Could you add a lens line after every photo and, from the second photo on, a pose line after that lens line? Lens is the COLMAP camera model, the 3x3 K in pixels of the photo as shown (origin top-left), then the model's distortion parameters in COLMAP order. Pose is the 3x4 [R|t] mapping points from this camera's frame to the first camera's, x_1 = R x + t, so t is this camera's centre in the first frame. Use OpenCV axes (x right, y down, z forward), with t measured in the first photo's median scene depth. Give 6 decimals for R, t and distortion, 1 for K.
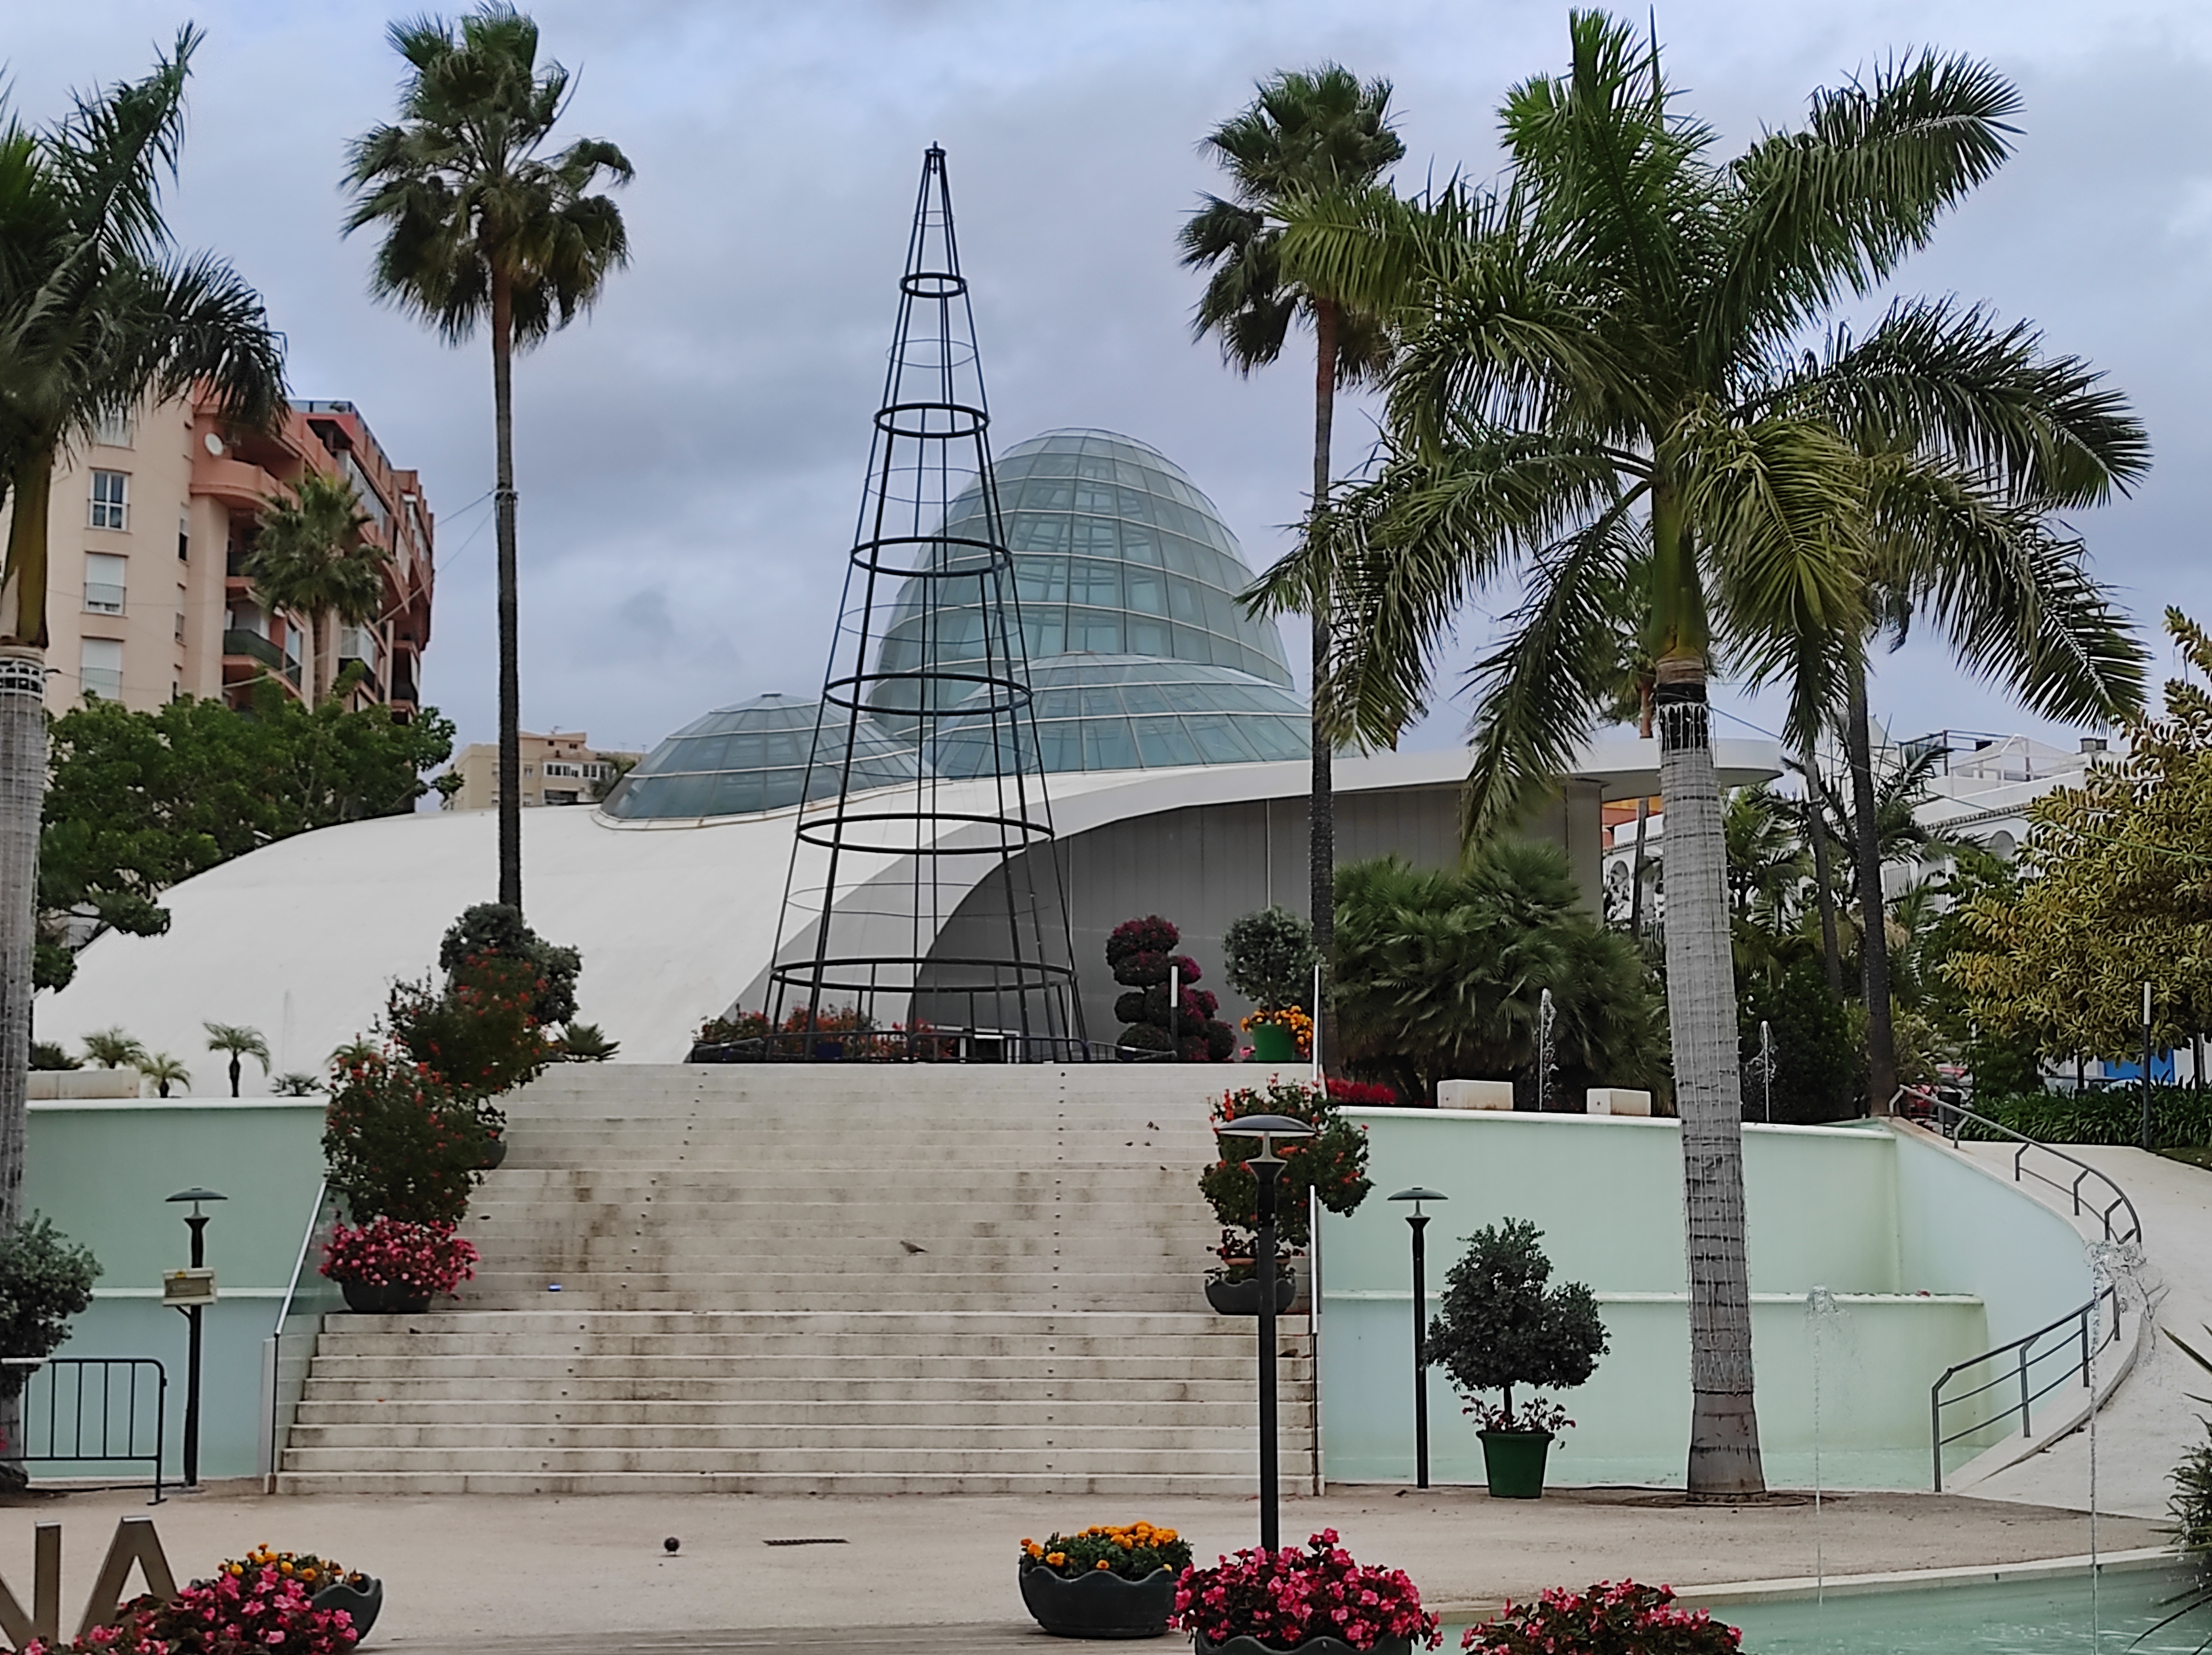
lens RADIAL K [[1613.5, 0, 1124.2], [0, 1613.5, 847.1], [0, 0, 1]] dist [0.005872, 0.001589]
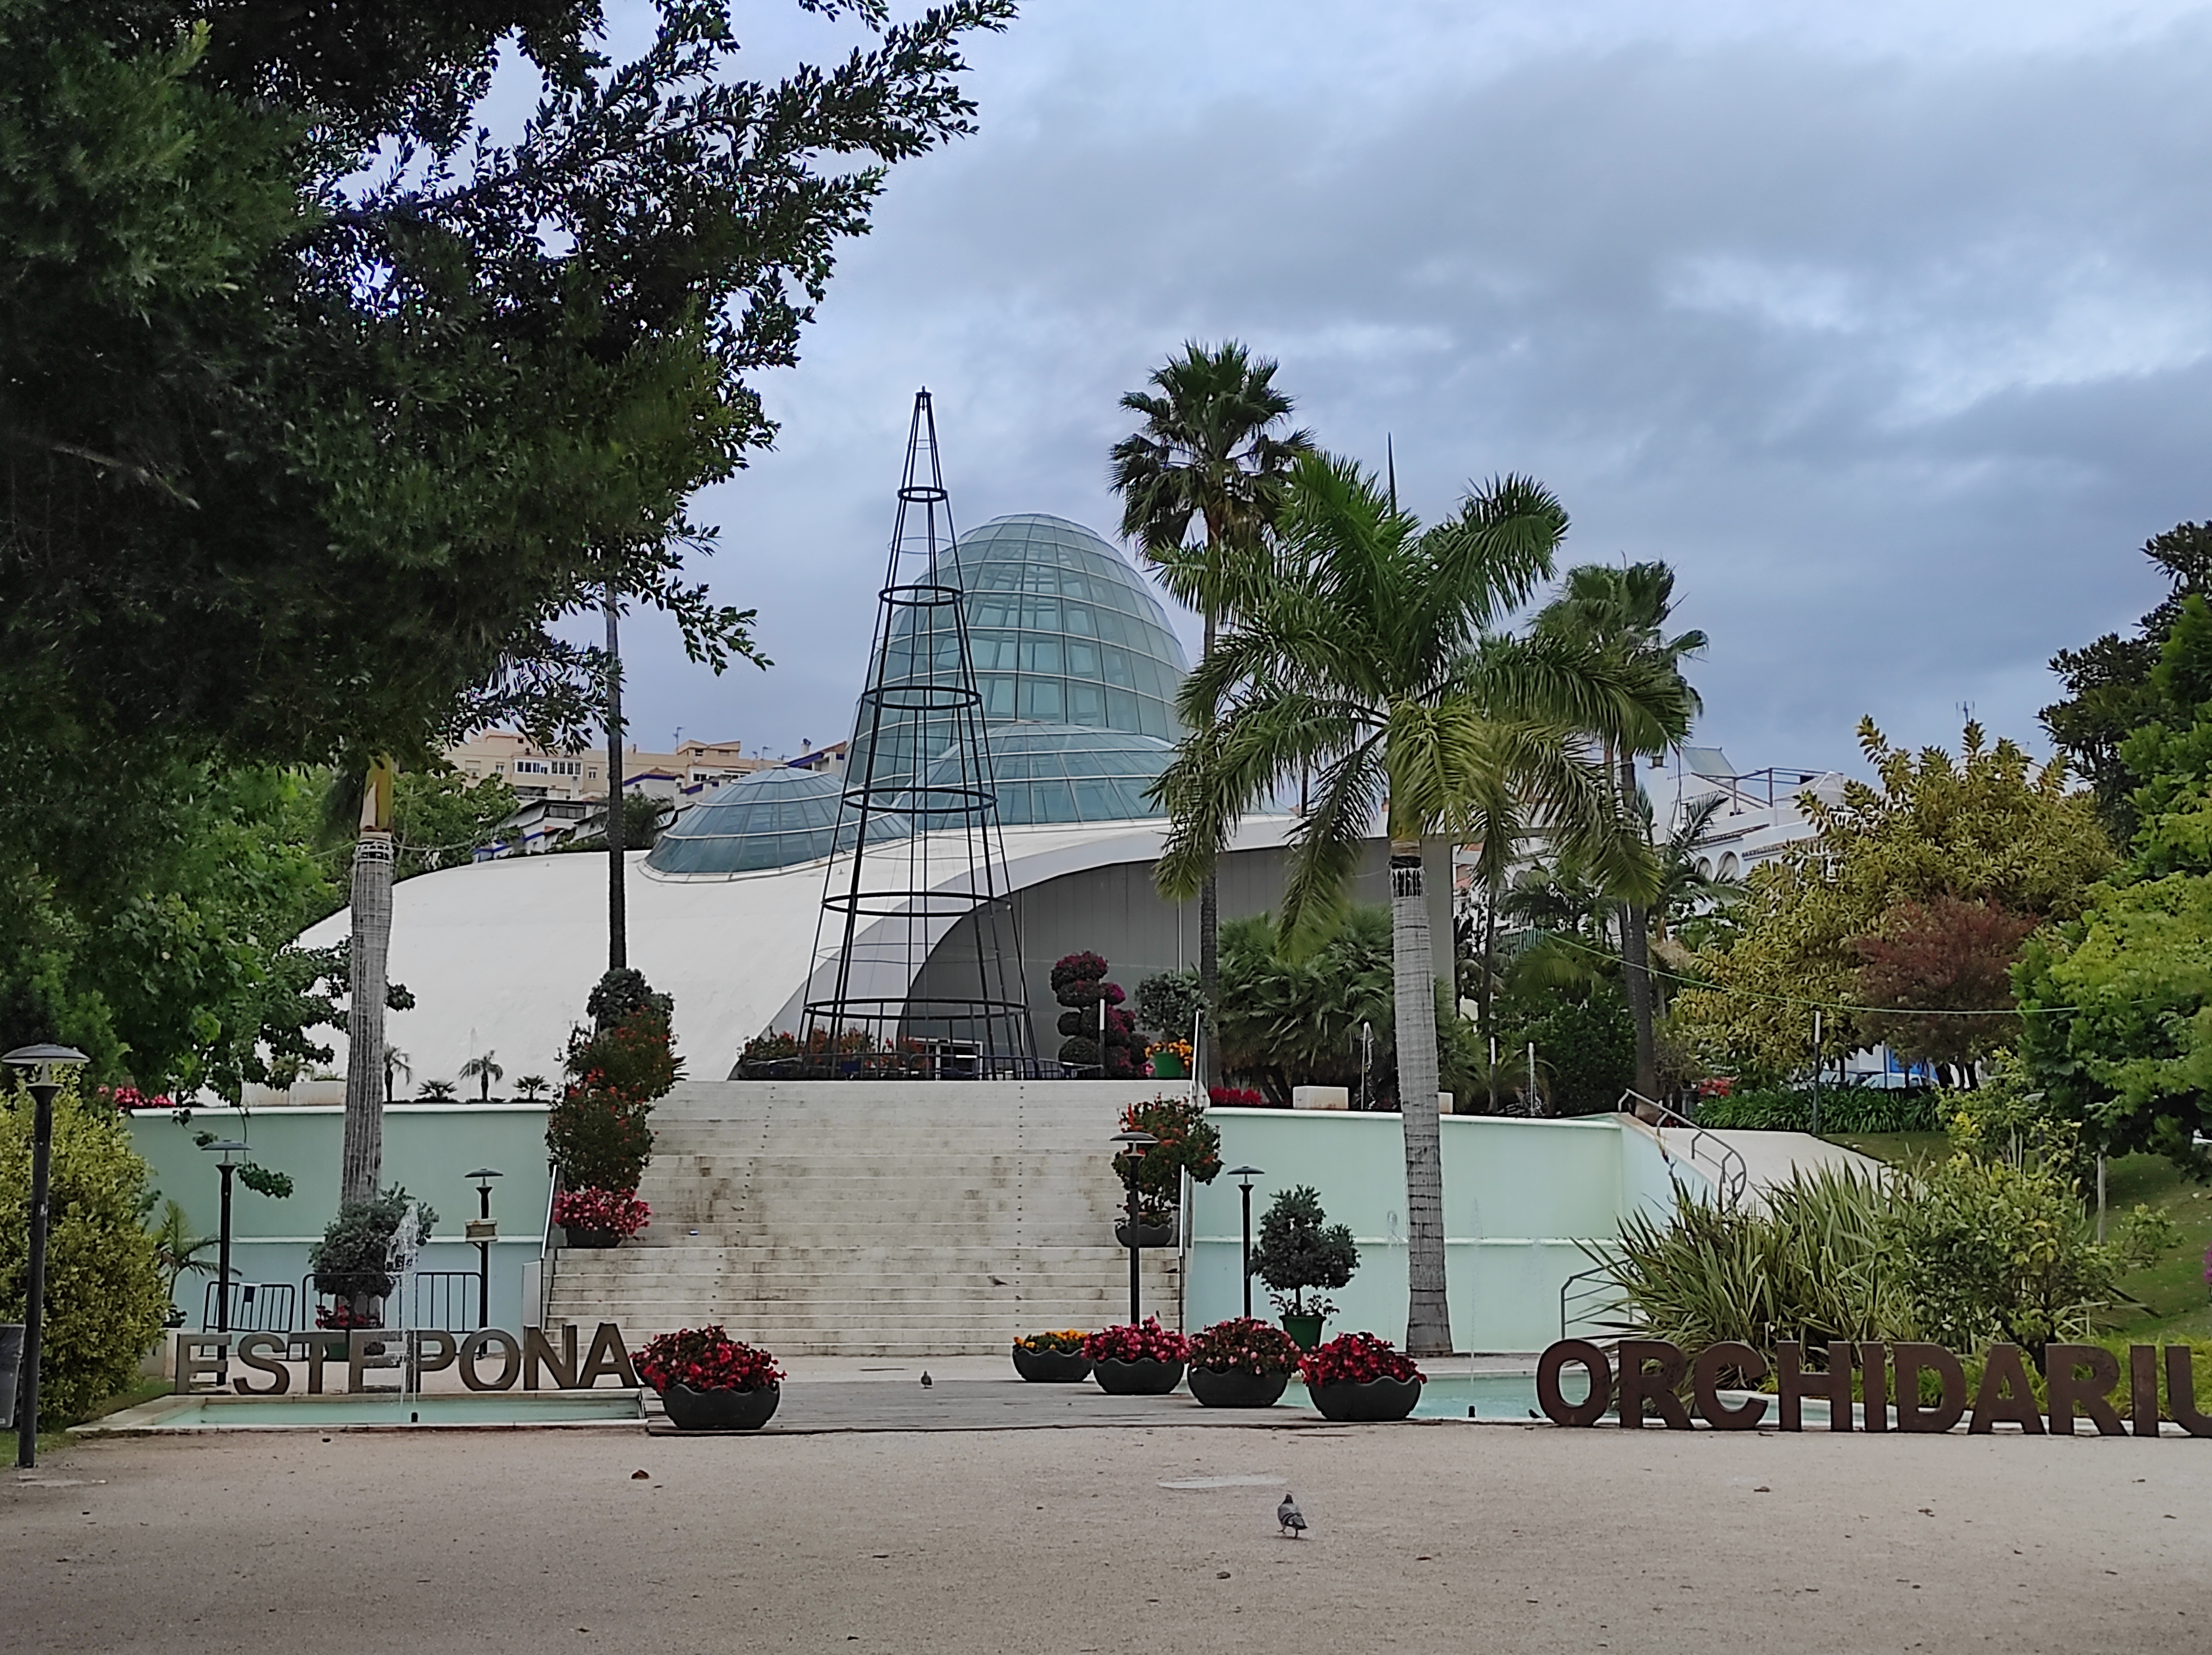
lens RADIAL K [[1613.5, 0, 1085.6], [0, 1613.5, 810.1], [0, 0, 1]] dist [0.005872, 0.001589]
pose [[0.999927, -0.000261, 0.012063, 0.002107], [0.000344, 0.999976, -0.006883, -0.110898], [-0.012061, 0.006887, 0.999904, -0.508015]]
